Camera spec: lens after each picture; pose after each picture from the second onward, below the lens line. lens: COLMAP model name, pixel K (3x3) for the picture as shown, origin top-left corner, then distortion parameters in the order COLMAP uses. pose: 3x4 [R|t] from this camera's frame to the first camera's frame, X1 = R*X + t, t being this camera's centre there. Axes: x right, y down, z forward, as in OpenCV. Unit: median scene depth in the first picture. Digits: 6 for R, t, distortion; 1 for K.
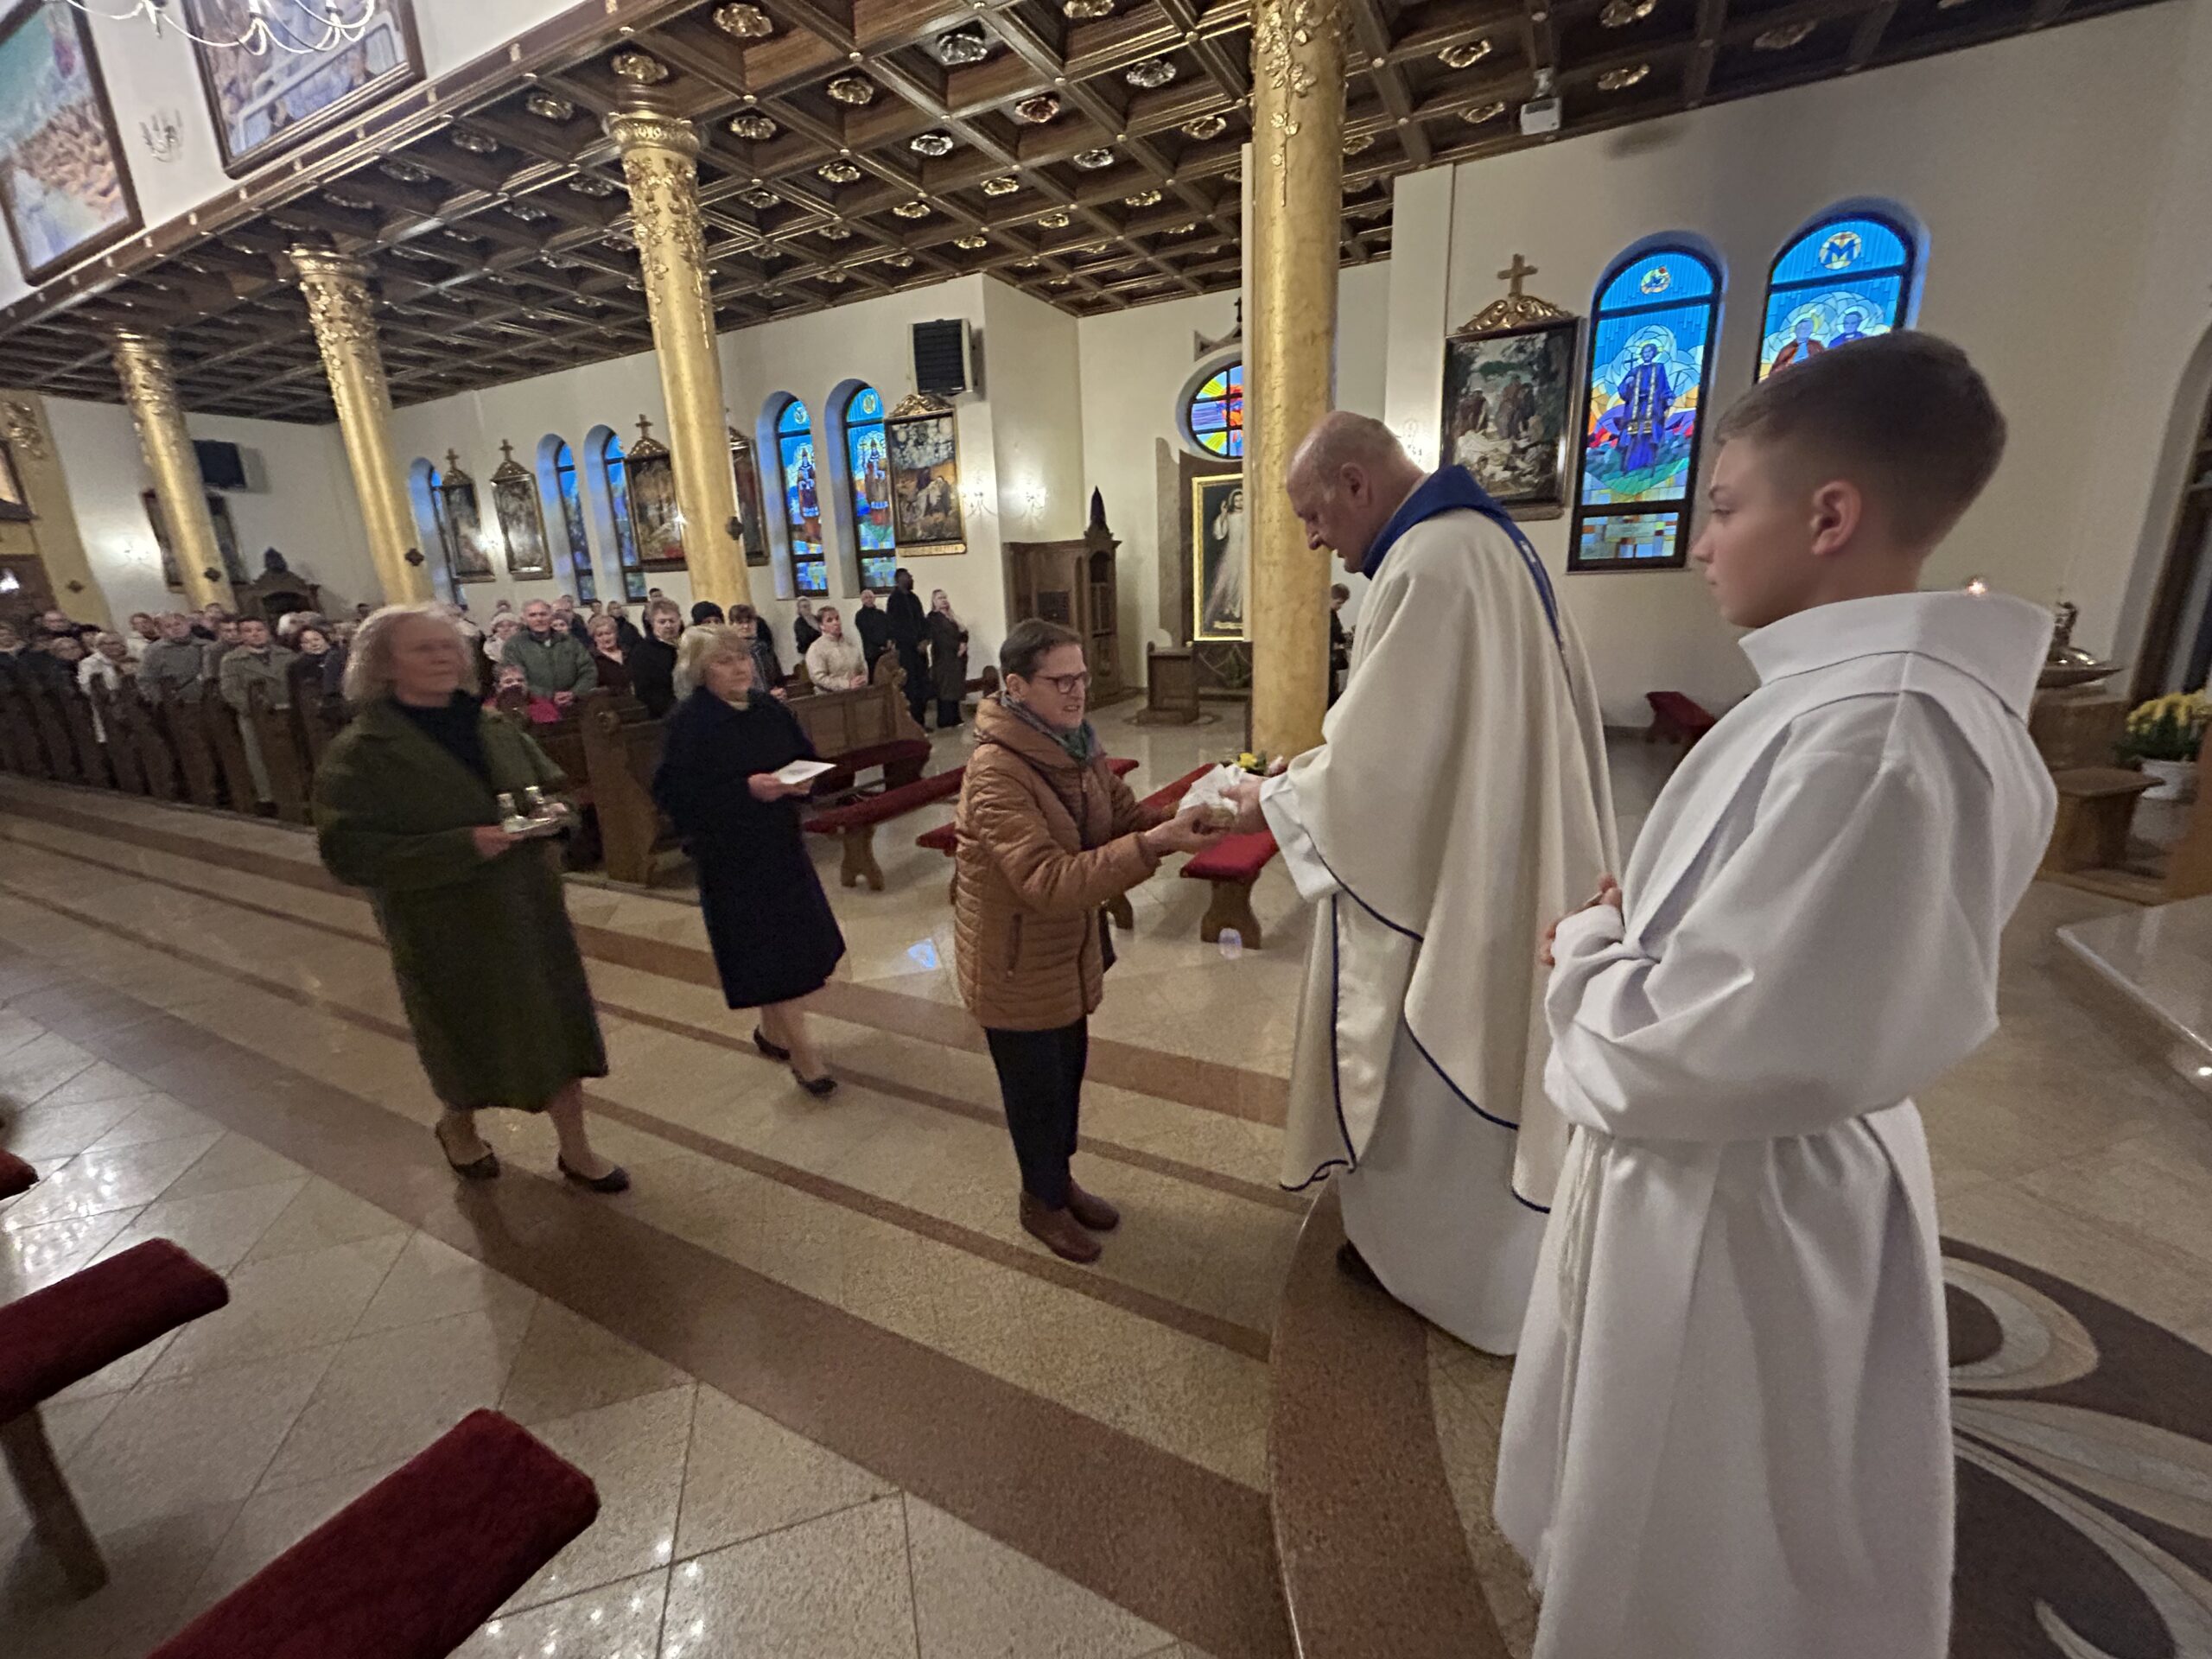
lens RADIAL K [[896.6, 0, 1109.9], [0, 896.6, 833.9], [0, 0, 1]] dist [-0.011911, 0.004862]
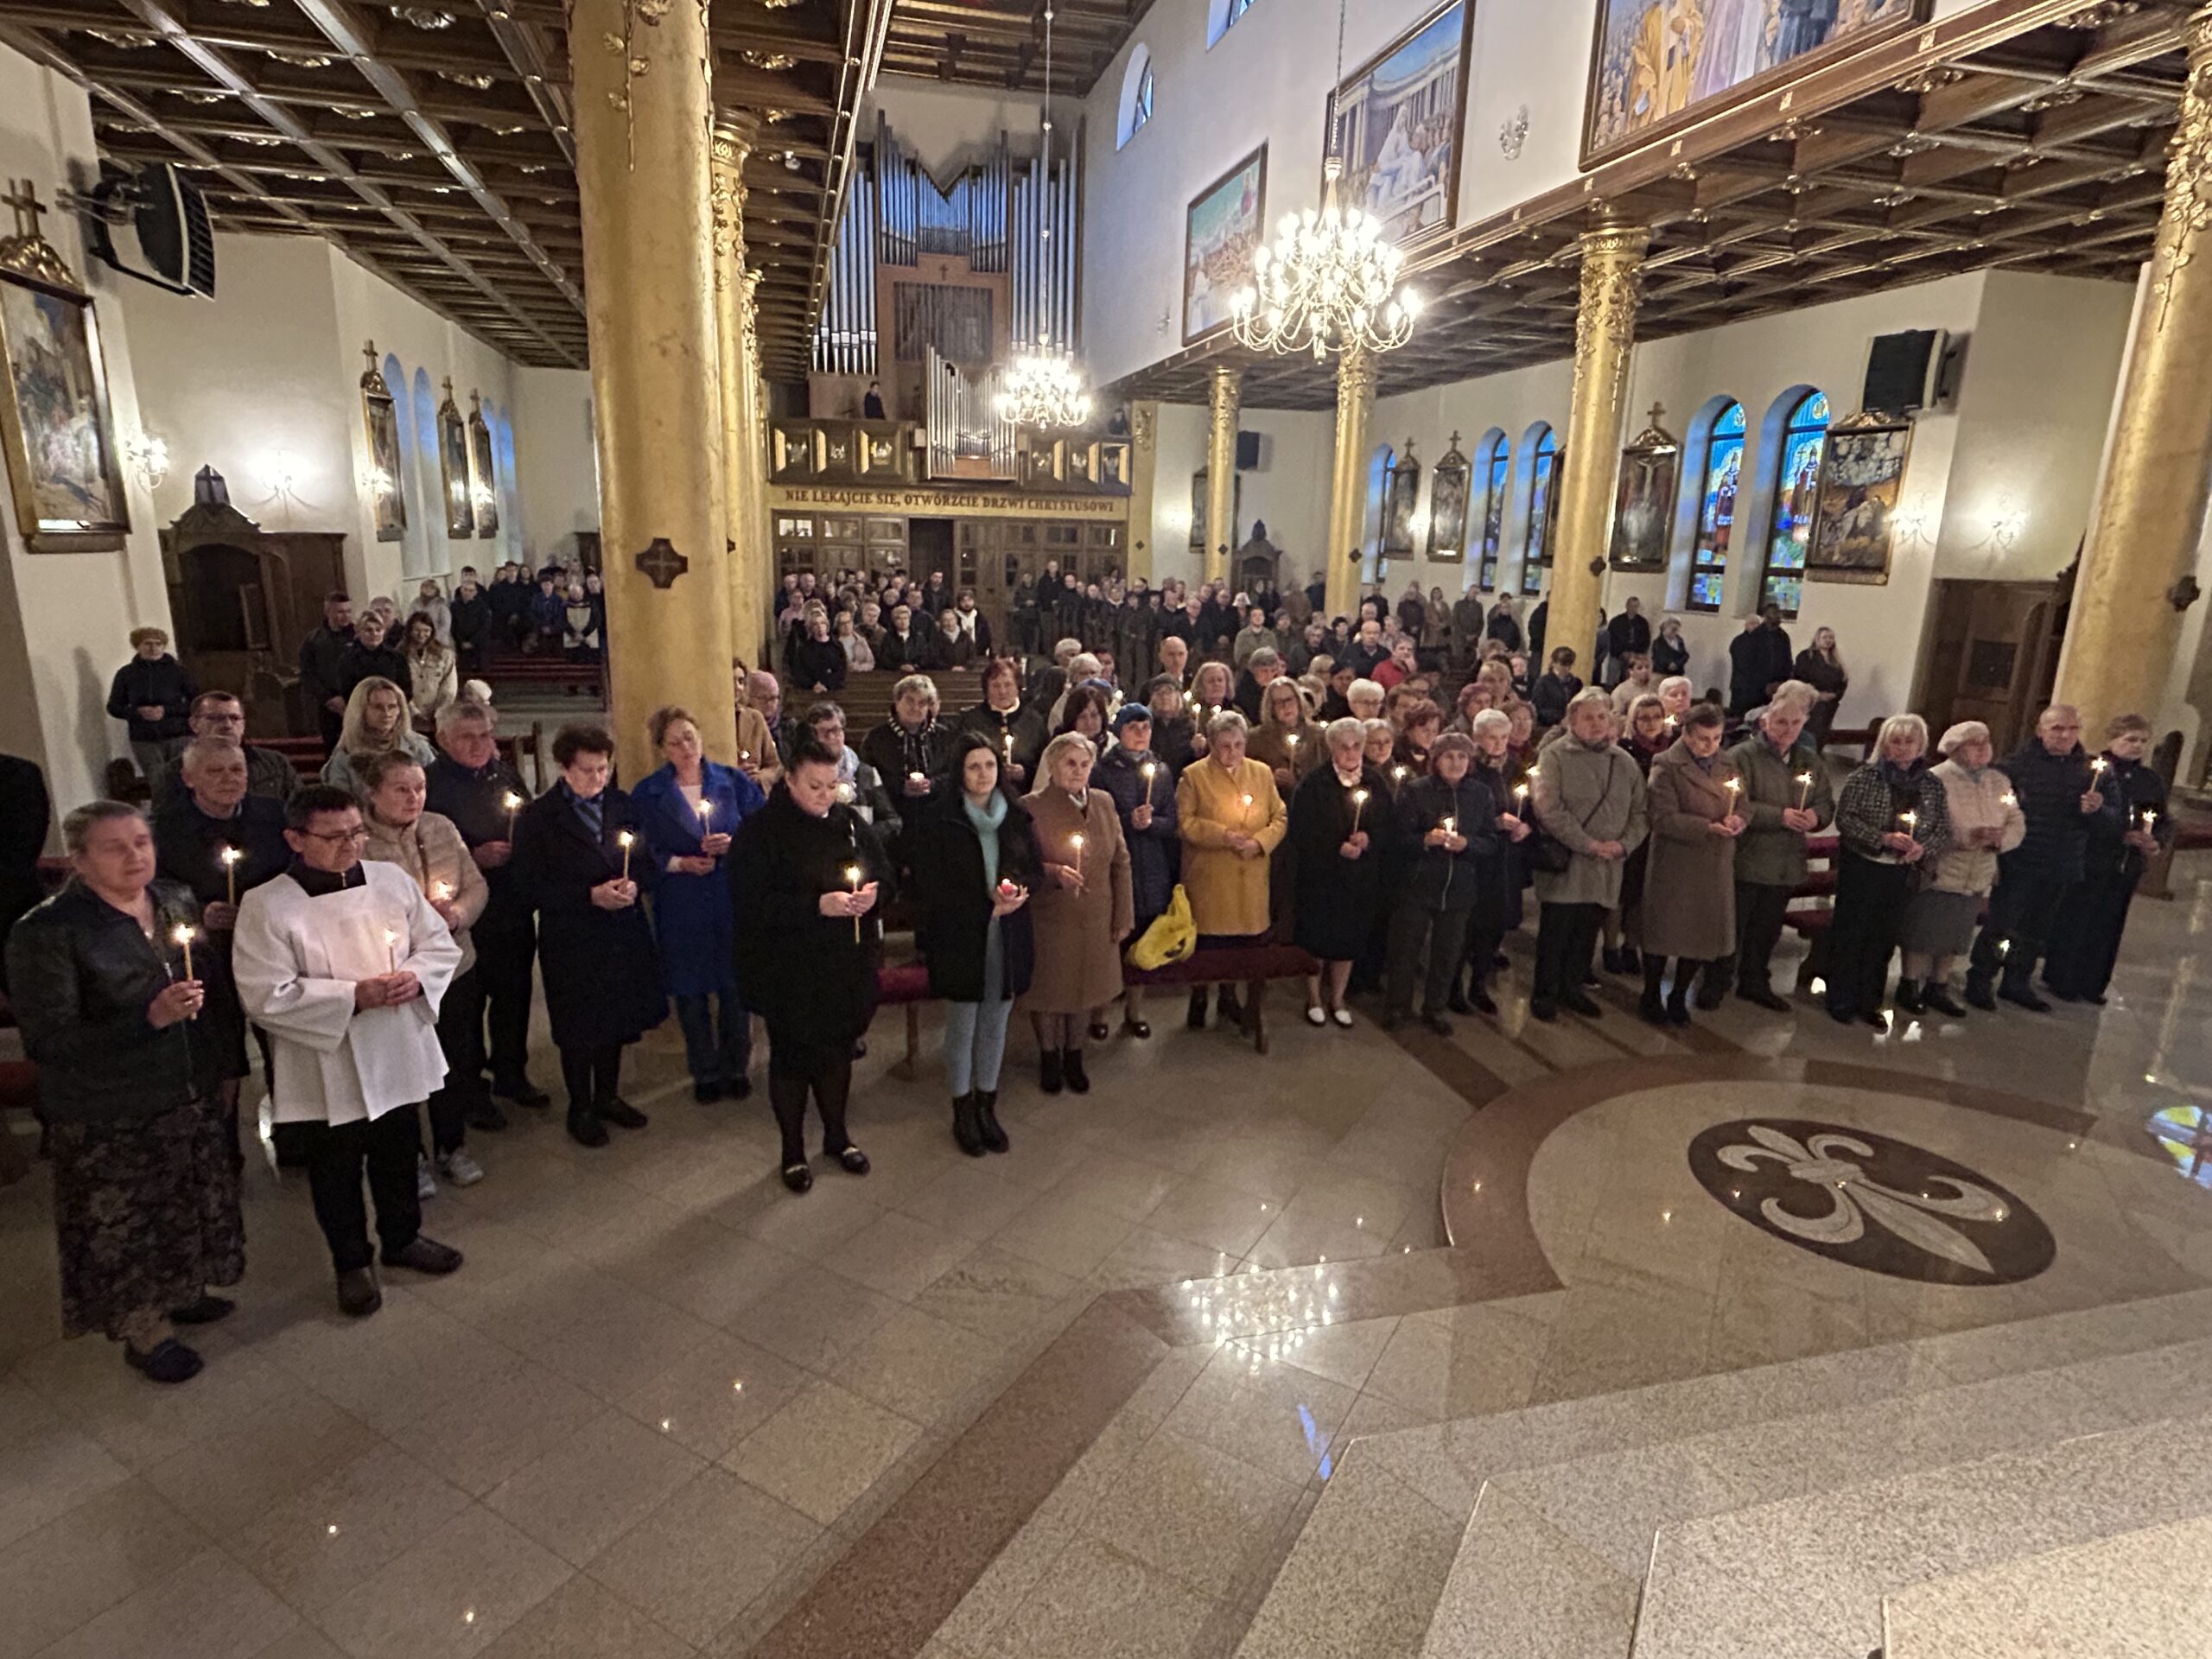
lens RADIAL K [[1203.6, 0, 1103.5], [0, 1203.6, 830.0], [0, 0, 1]] dist [-0.003778, 0.001881]
pose [[0.666035, 0.227269, -0.710455, 0.212612], [-0.247551, 0.965820, 0.076885, 0.008170], [0.703645, 0.124666, 0.699530, -0.301365]]
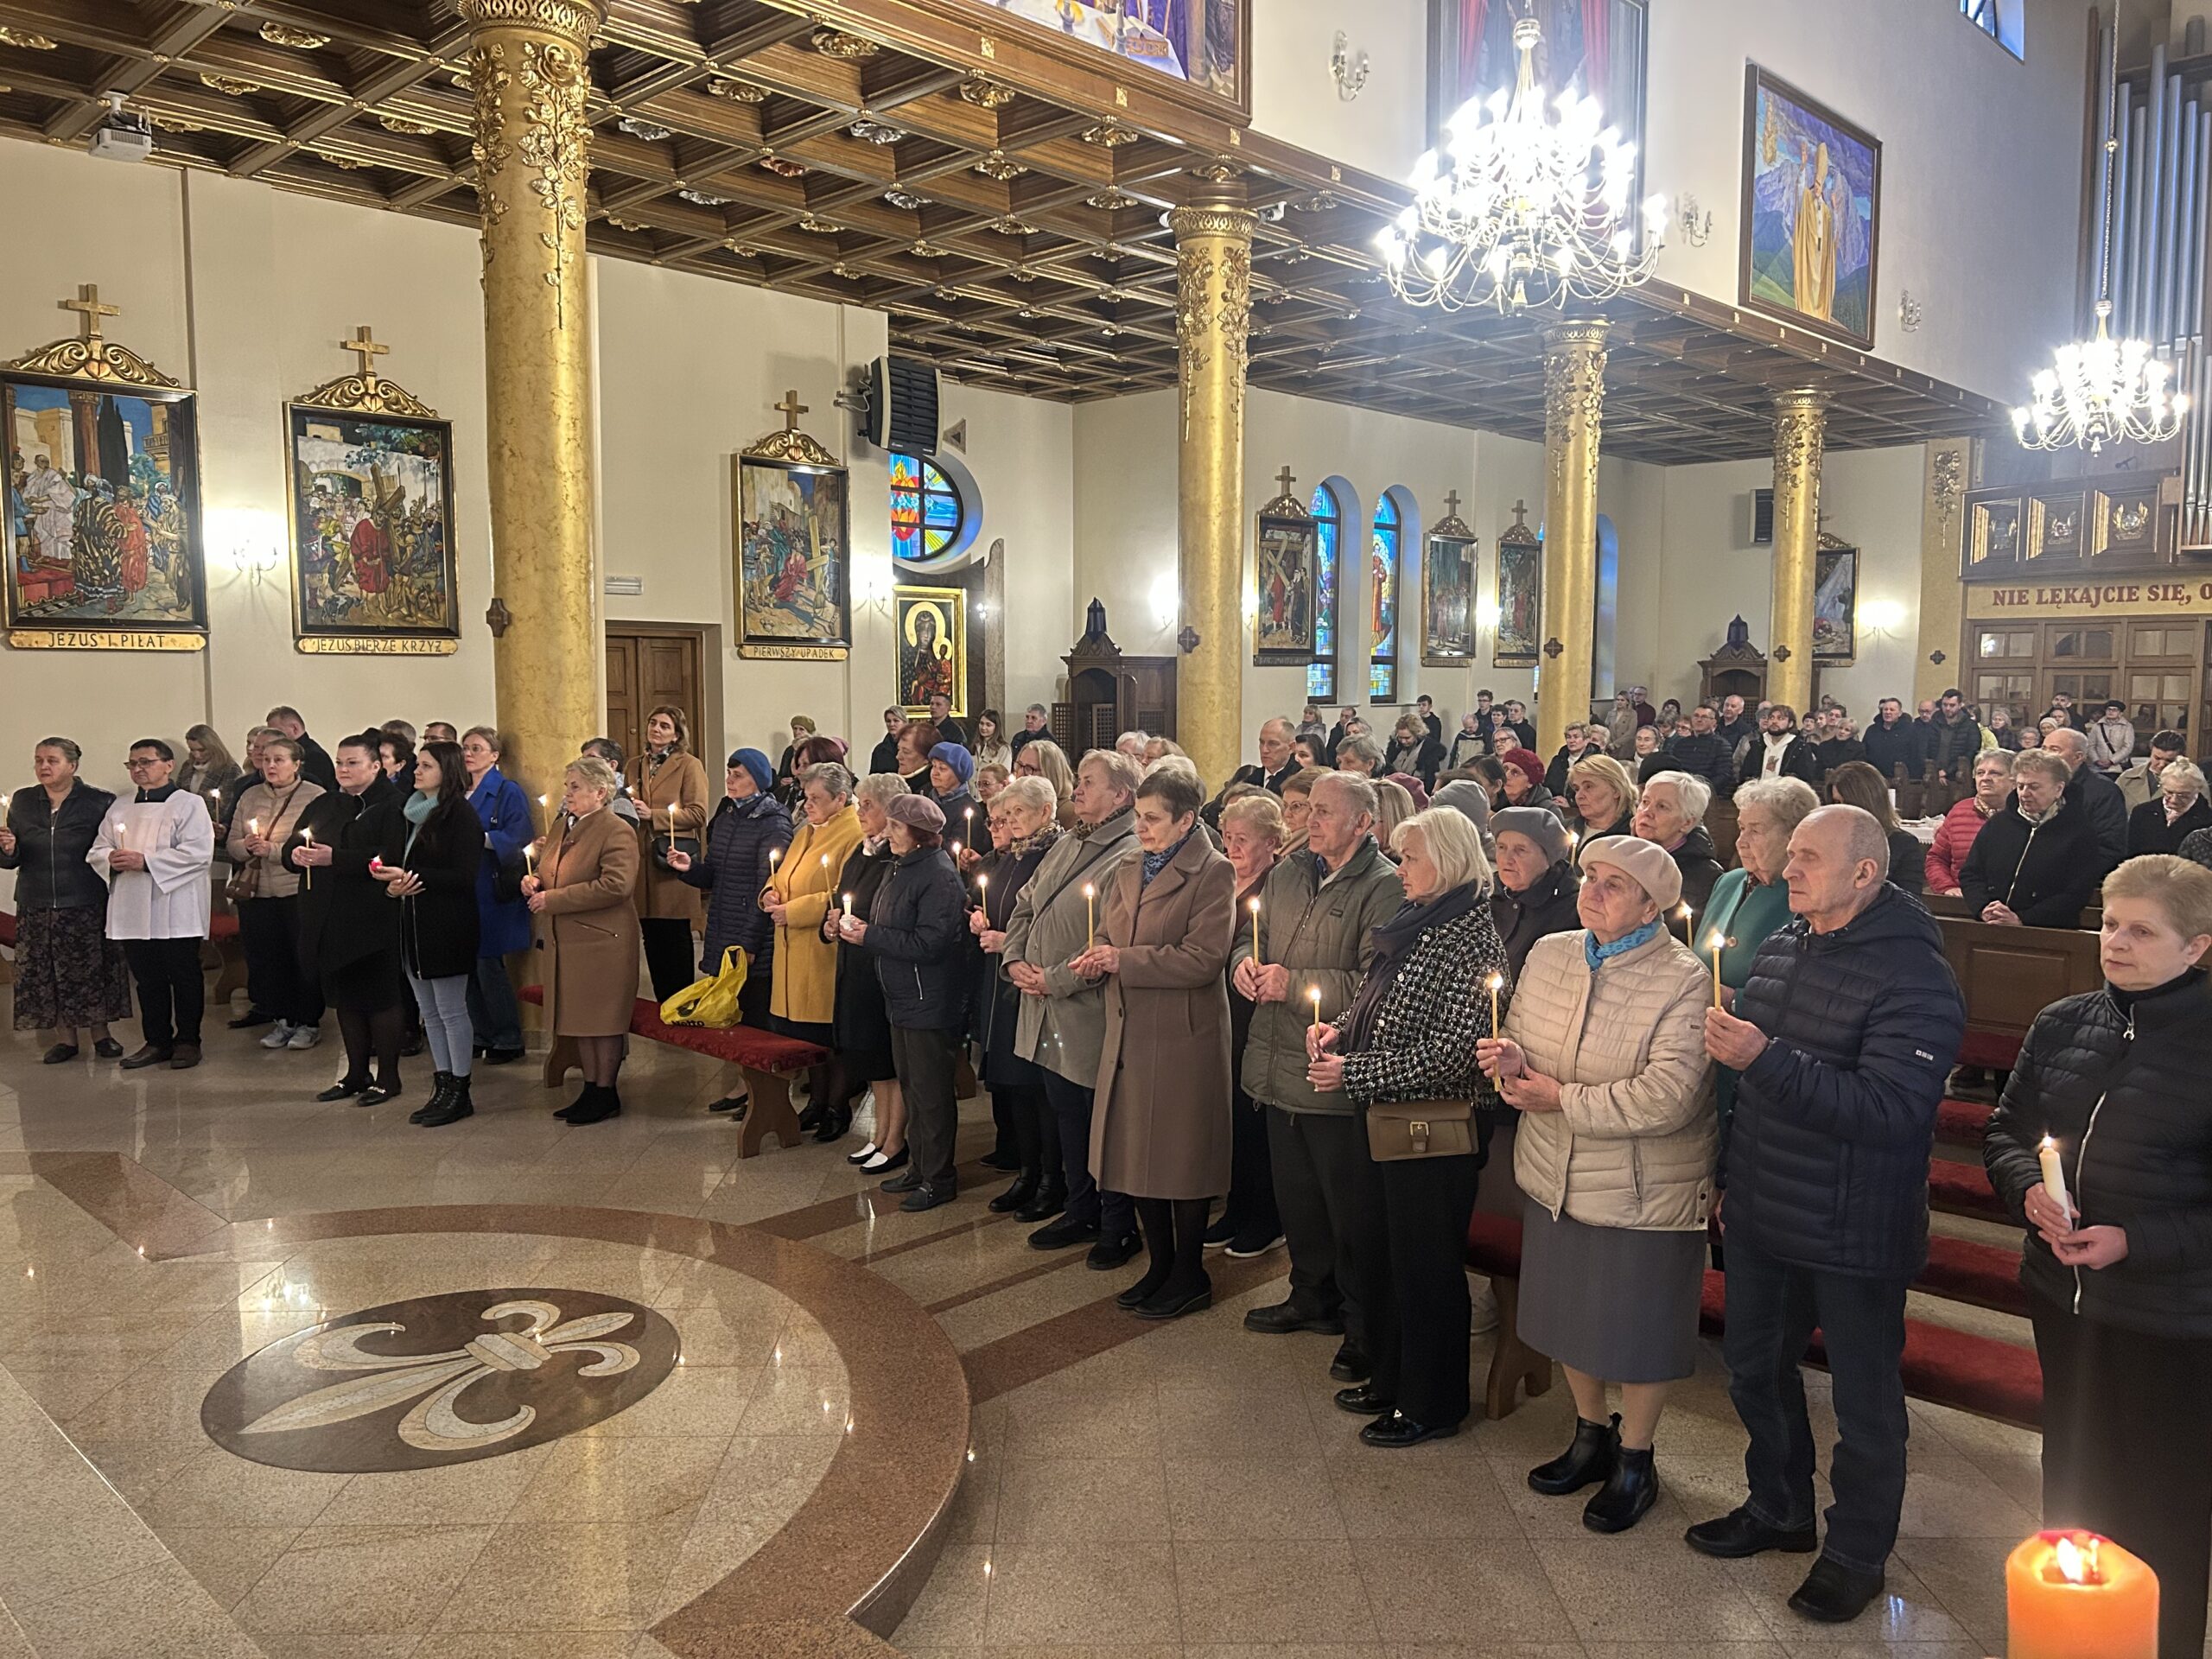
lens RADIAL K [[1661.6, 0, 1113.9], [0, 1661.6, 823.2], [0, 0, 1]] dist [0.061464, -0.072648]
pose [[-0.290829, 0.116245, -0.949687, 0.424279], [-0.247007, 0.949821, 0.191904, -0.133913], [0.924341, 0.290391, -0.247522, 0.331471]]
